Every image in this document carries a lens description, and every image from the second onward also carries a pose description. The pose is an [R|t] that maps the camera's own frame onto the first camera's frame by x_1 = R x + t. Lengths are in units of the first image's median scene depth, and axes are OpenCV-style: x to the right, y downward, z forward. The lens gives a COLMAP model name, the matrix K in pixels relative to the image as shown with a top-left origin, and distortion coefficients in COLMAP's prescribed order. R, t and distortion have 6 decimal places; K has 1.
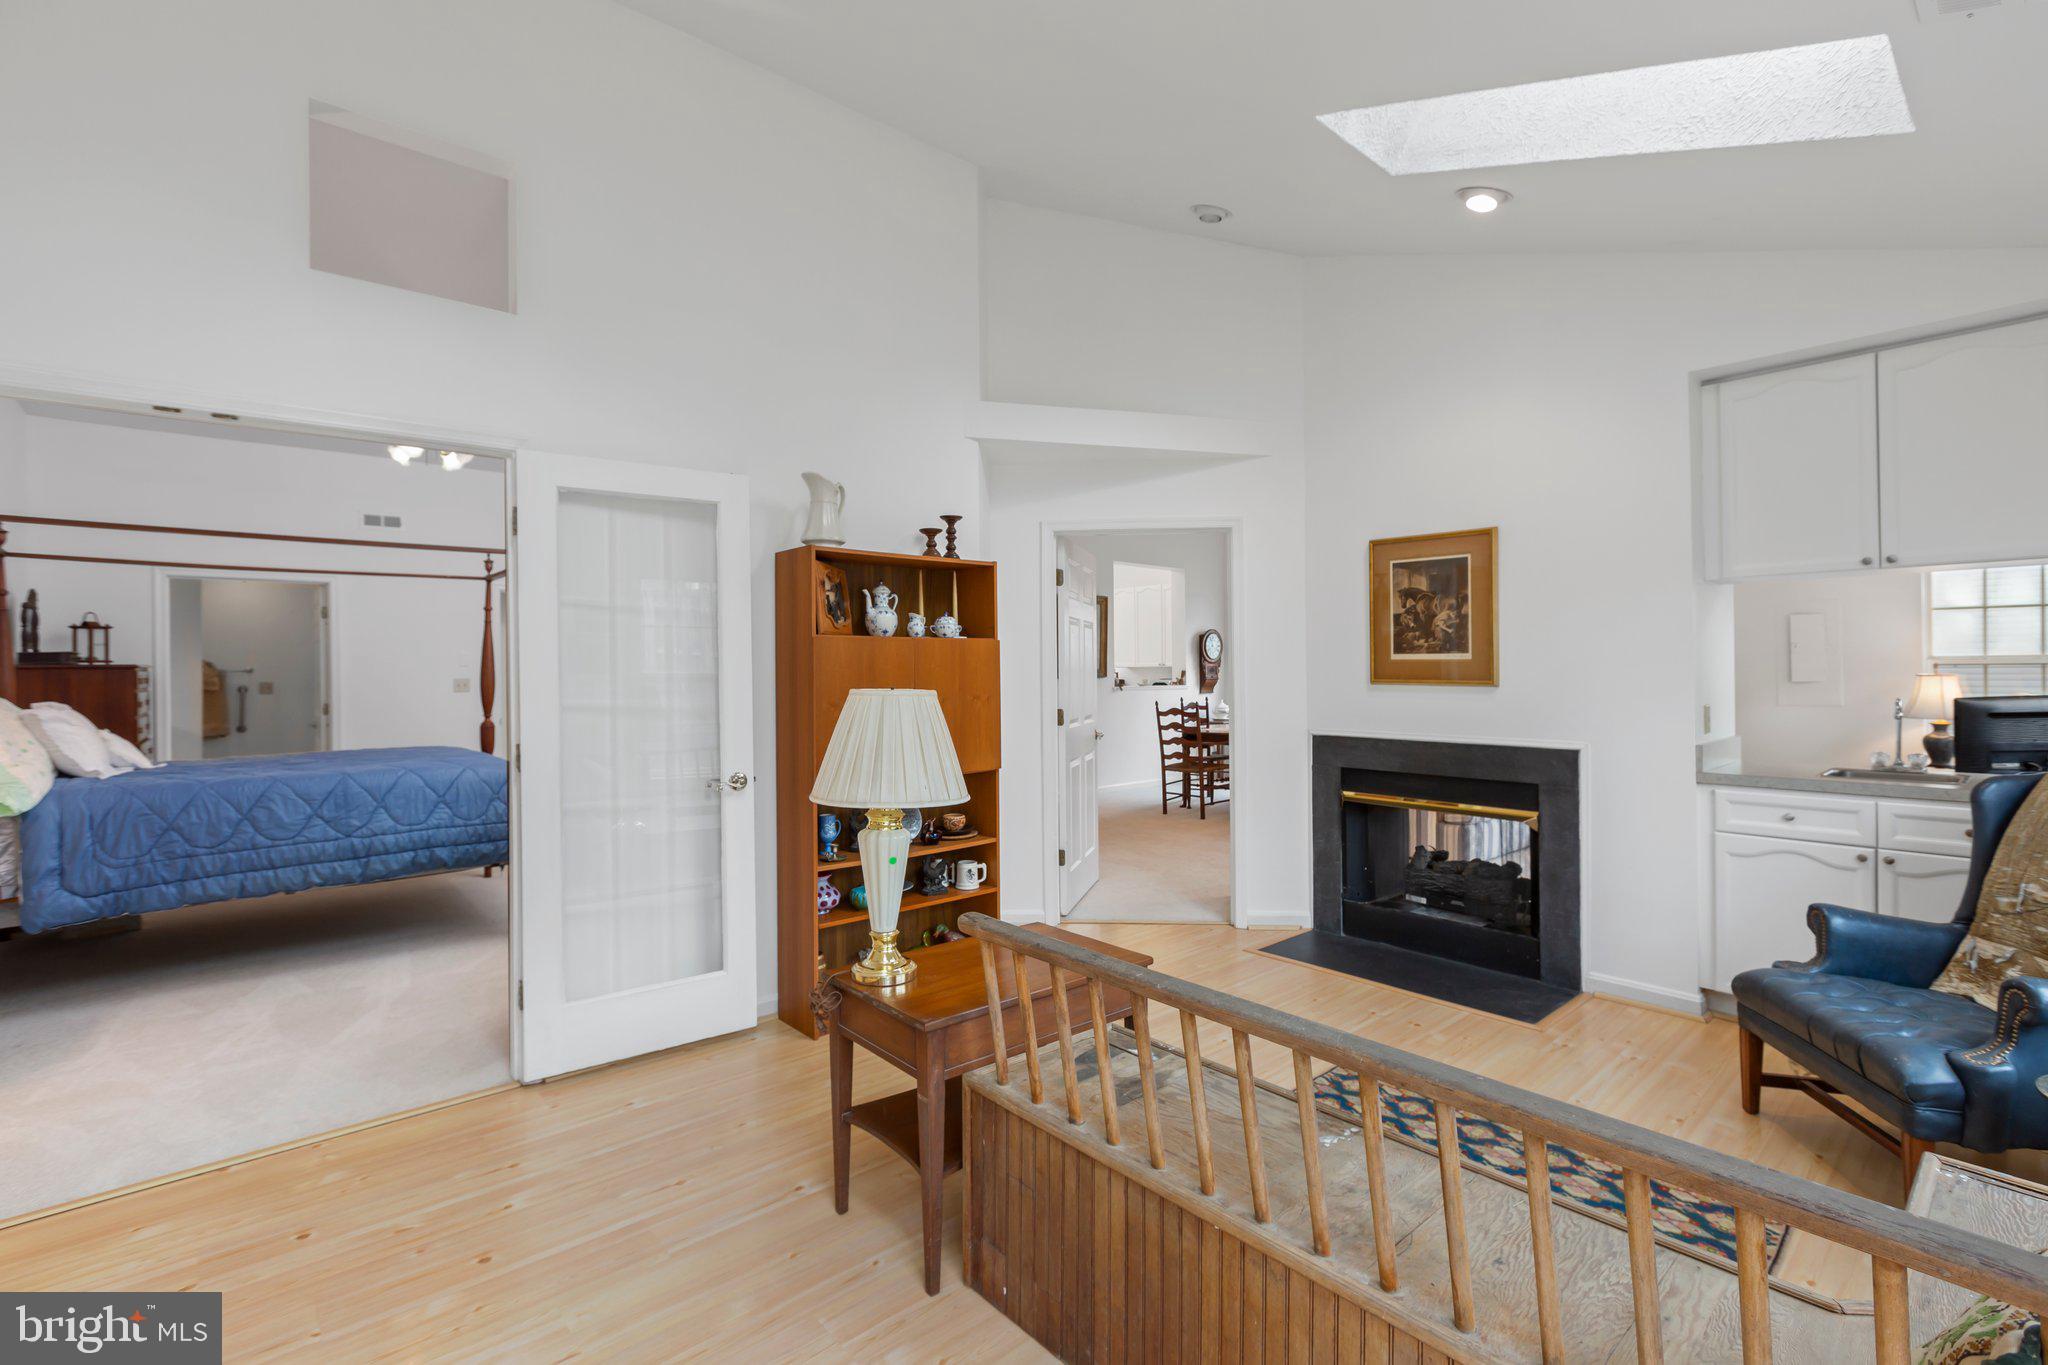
lens RADIAL K [[921.3, 0, 1027.7], [0, 921.3, 666.2], [0, 0, 1]] dist [-0.005409, -0.000082]
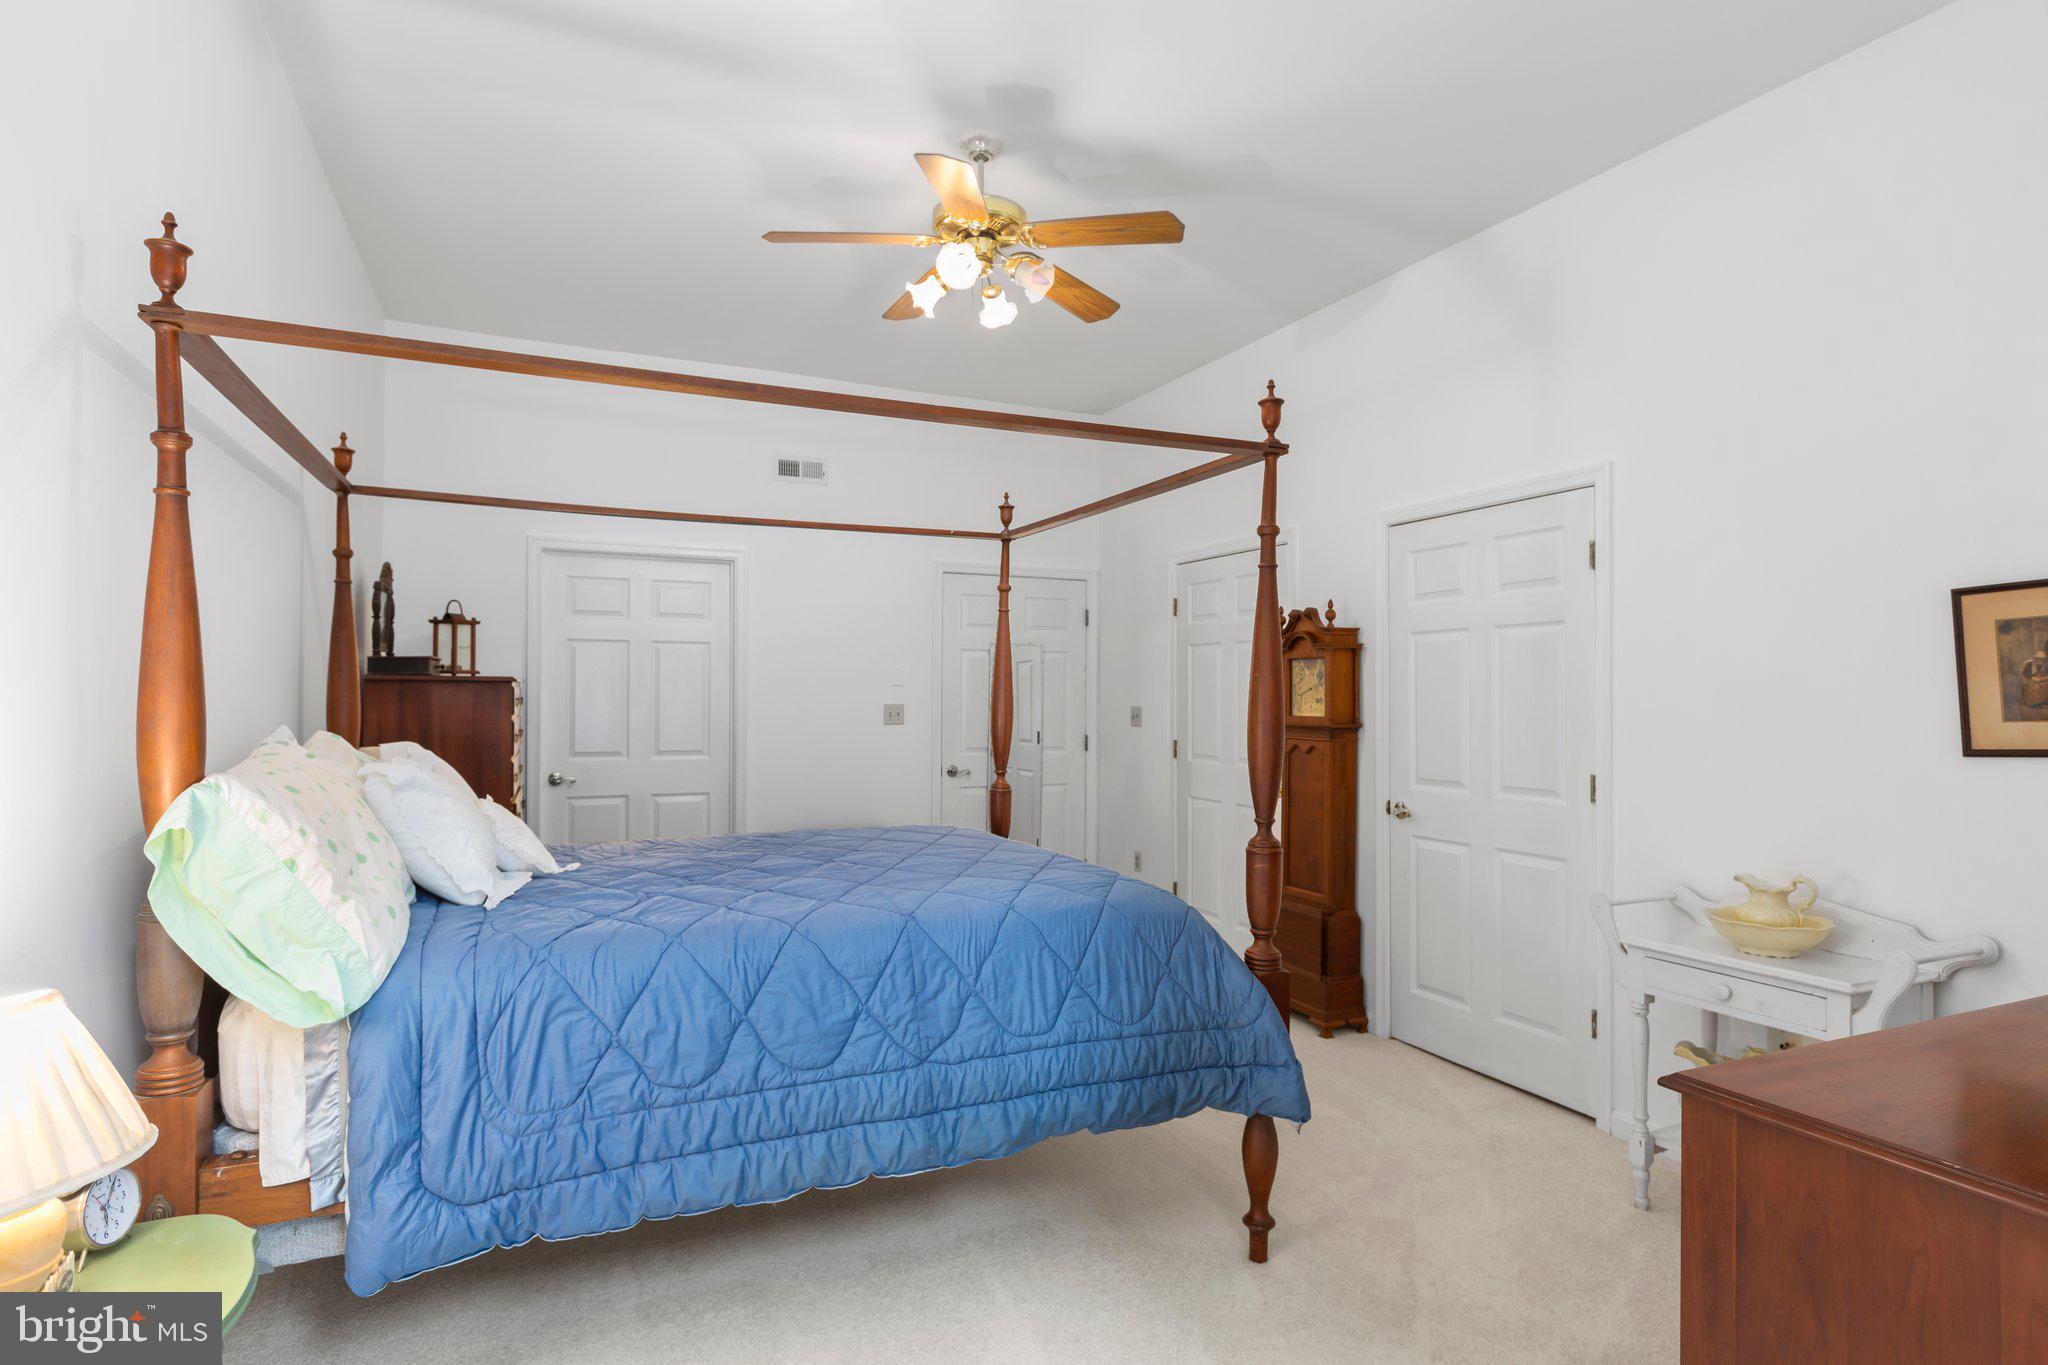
lens RADIAL K [[1107.6, 0, 1024.6], [0, 1107.6, 676.8], [0, 0, 1]] dist [0.007532, 0.000361]
pose [[0.952654, 0.012842, -0.303787, -0.375080], [-0.016153, 0.999834, -0.008387, -0.001228], [0.303628, 0.012897, 0.952703, 0.349674]]
